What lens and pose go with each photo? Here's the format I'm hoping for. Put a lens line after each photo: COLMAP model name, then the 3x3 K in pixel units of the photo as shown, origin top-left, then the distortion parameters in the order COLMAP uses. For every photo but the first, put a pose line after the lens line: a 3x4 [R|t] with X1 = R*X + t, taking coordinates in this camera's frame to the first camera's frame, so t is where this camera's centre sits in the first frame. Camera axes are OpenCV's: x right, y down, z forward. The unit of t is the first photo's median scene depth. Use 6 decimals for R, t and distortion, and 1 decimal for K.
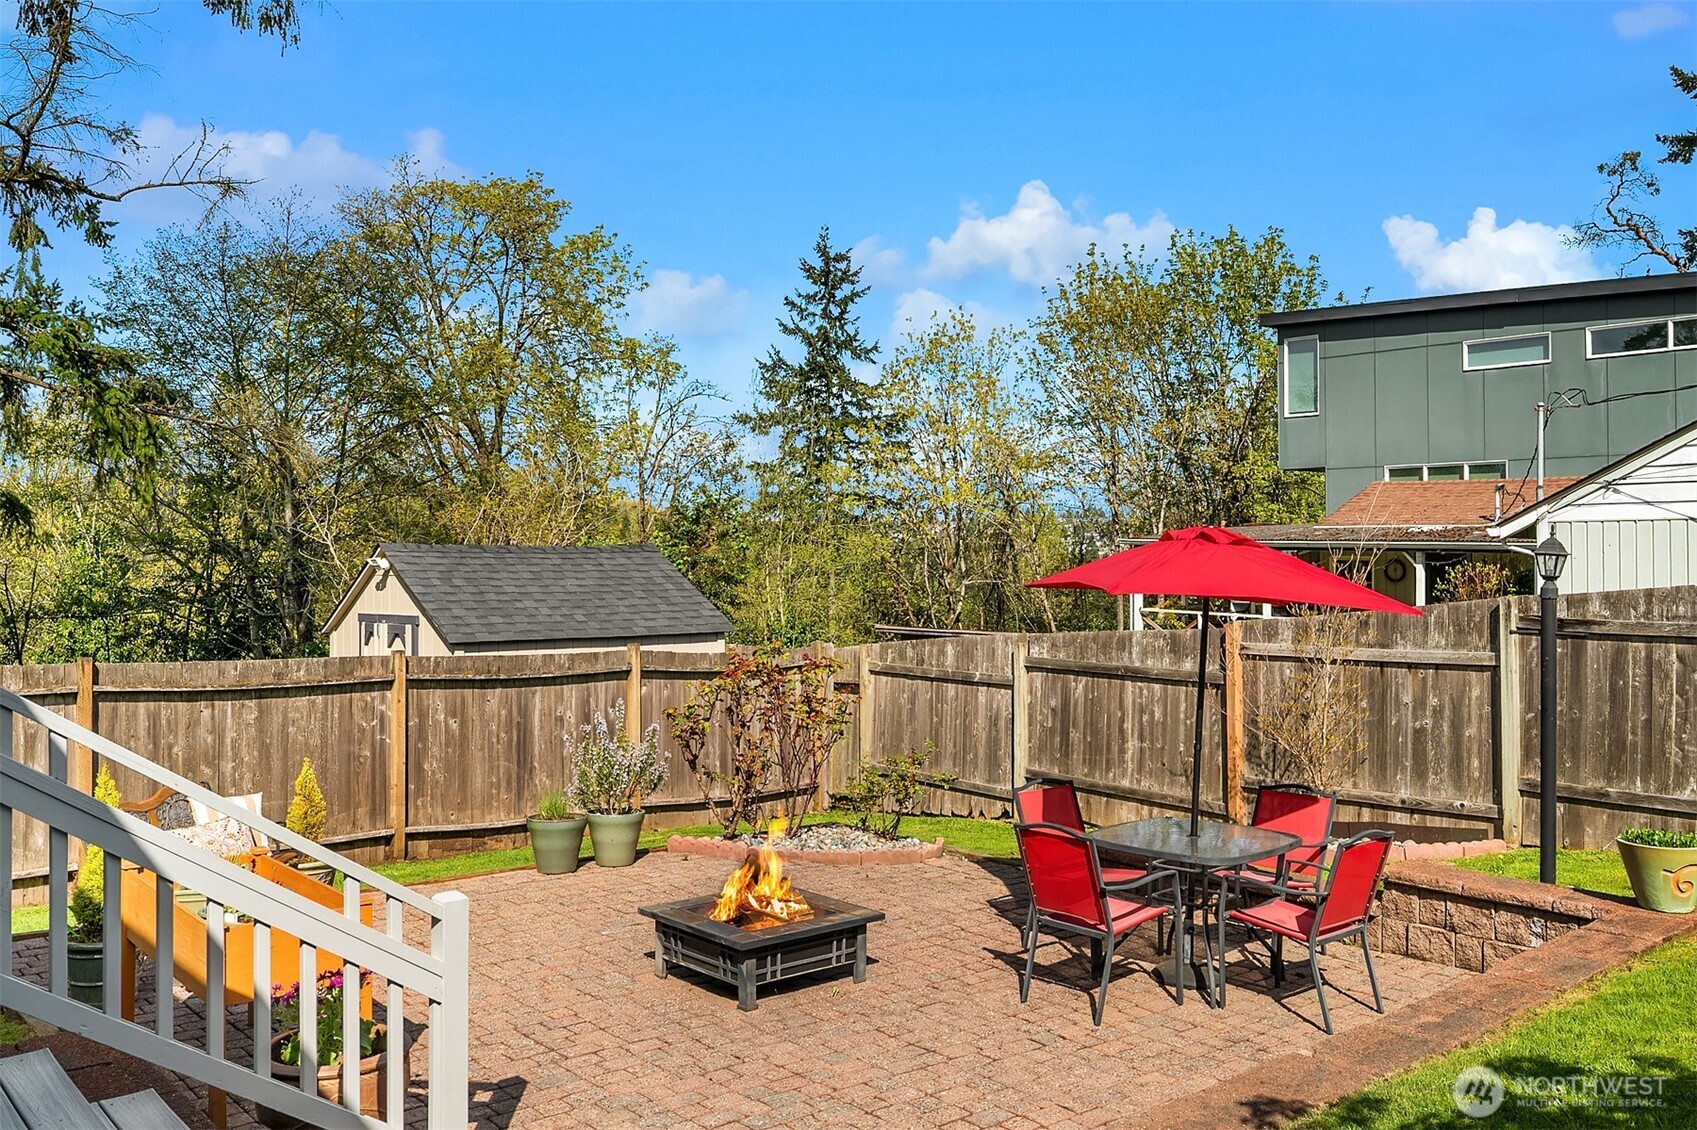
lens RADIAL K [[1403.7, 0, 848.5], [0, 1403.7, 565.0], [0, 0, 1]] dist [0.000834, 0.000711]
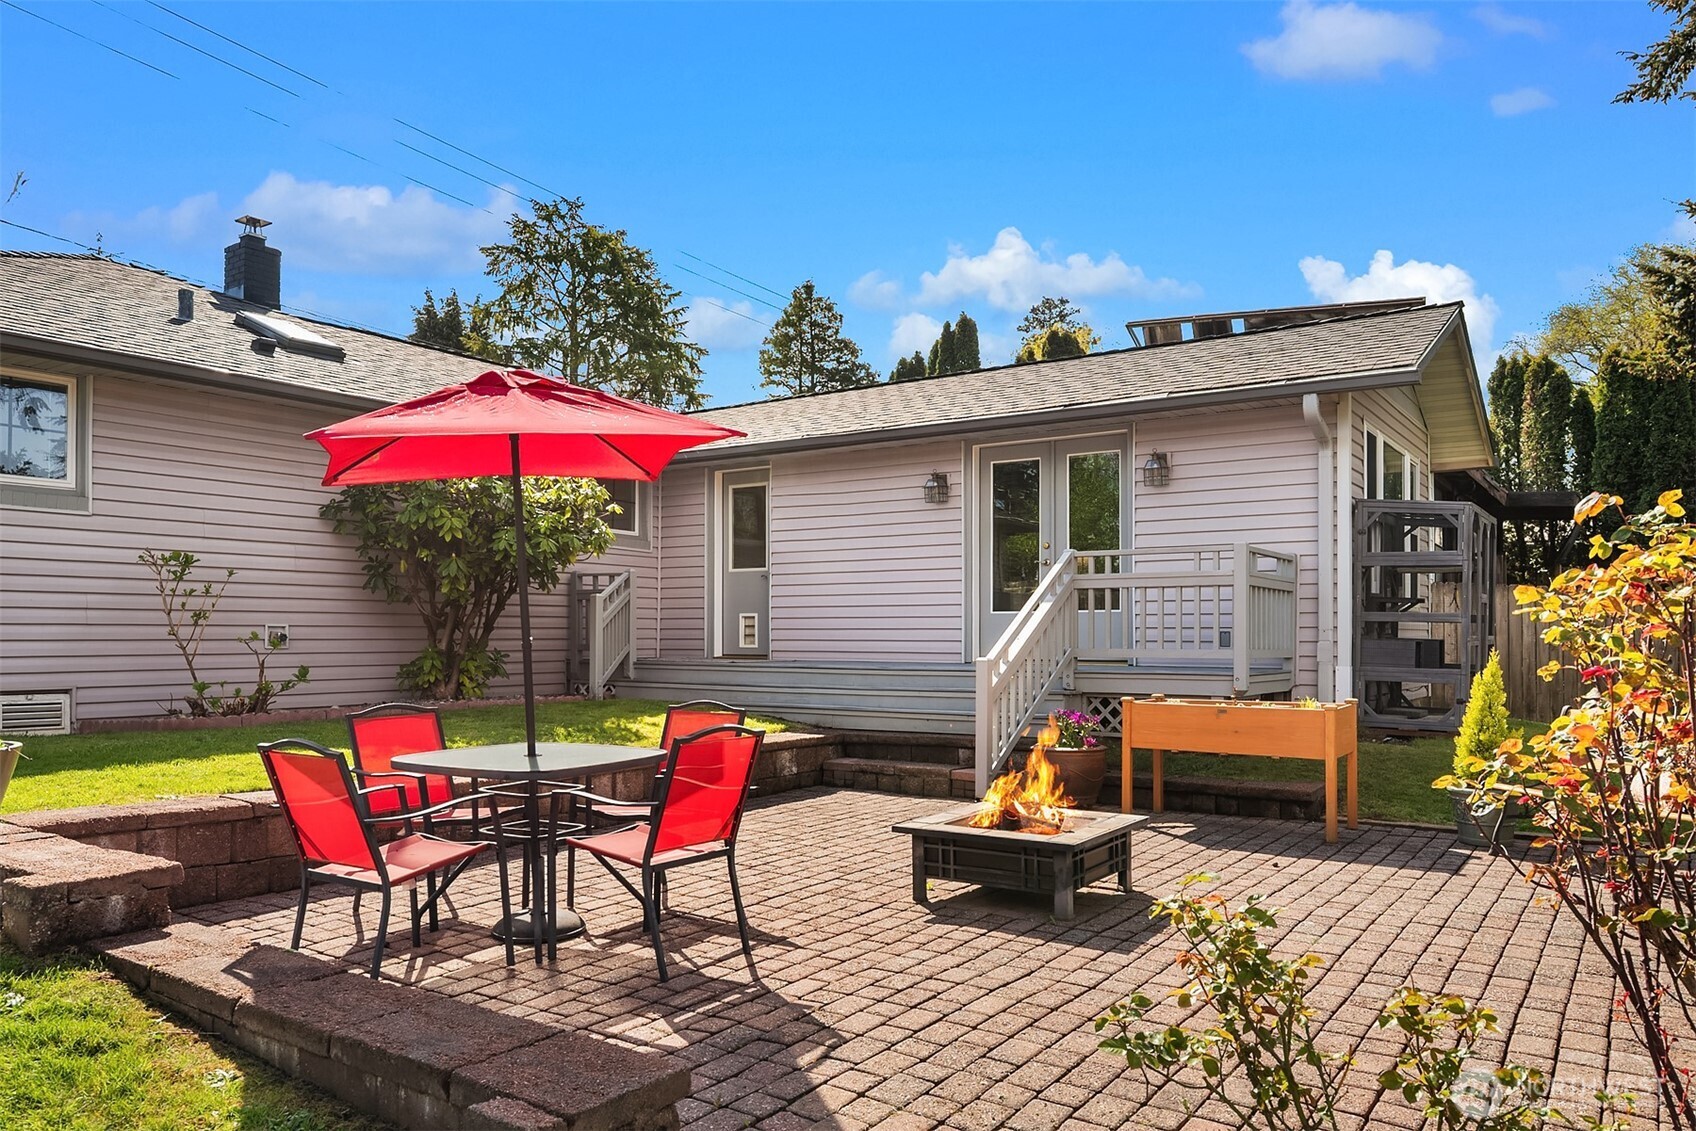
lens RADIAL K [[1174.3, 0, 848.0], [0, 1174.3, 565.5], [0, 0, 1]] dist [-0.004026, -0.000701]
pose [[-0.966914, -0.016772, -0.254552, 0.170220], [-0.004012, 0.998713, -0.050564, 0.079922], [0.255072, -0.047870, -0.965736, 1.184294]]
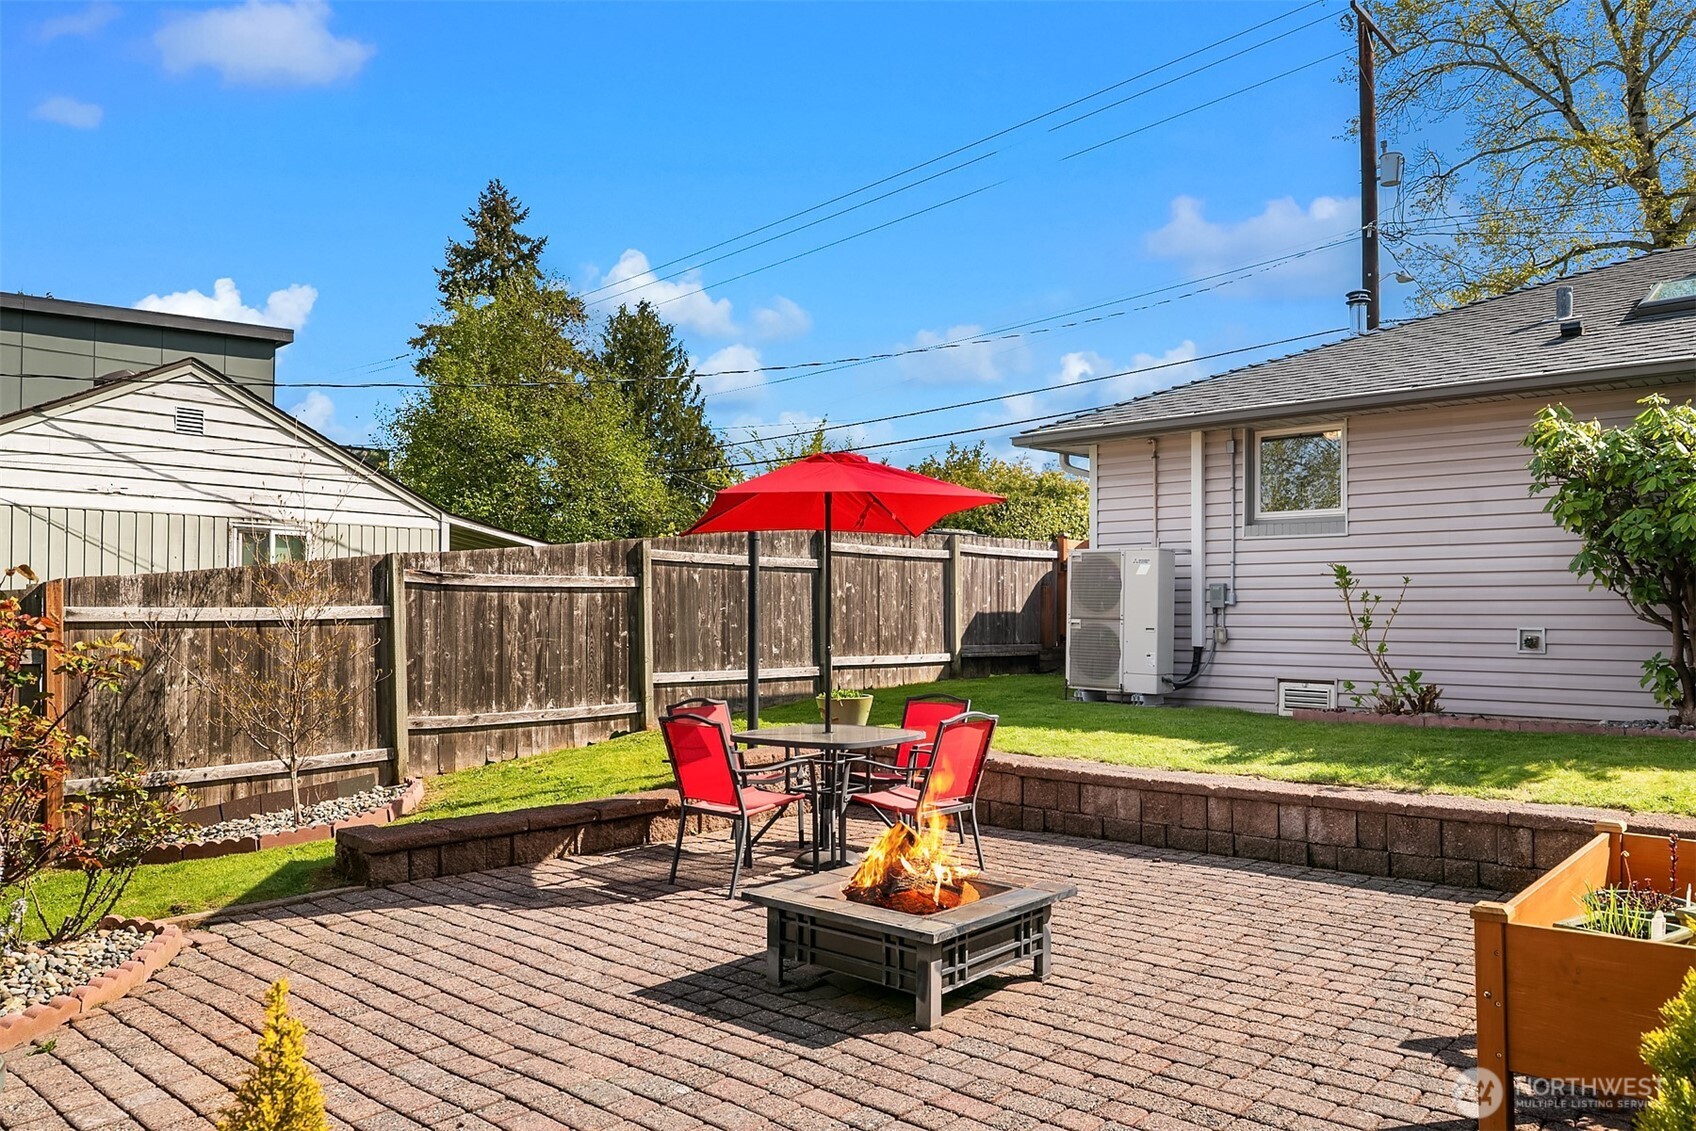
lens RADIAL K [[1174.3, 0, 848.0], [0, 1174.3, 565.5], [0, 0, 1]] dist [-0.004026, -0.000701]
pose [[-0.132014, 0.040874, 0.990405, -0.465211], [0.002761, 0.999161, -0.040867, 0.069089], [-0.991244, -0.002661, -0.132016, 0.763173]]
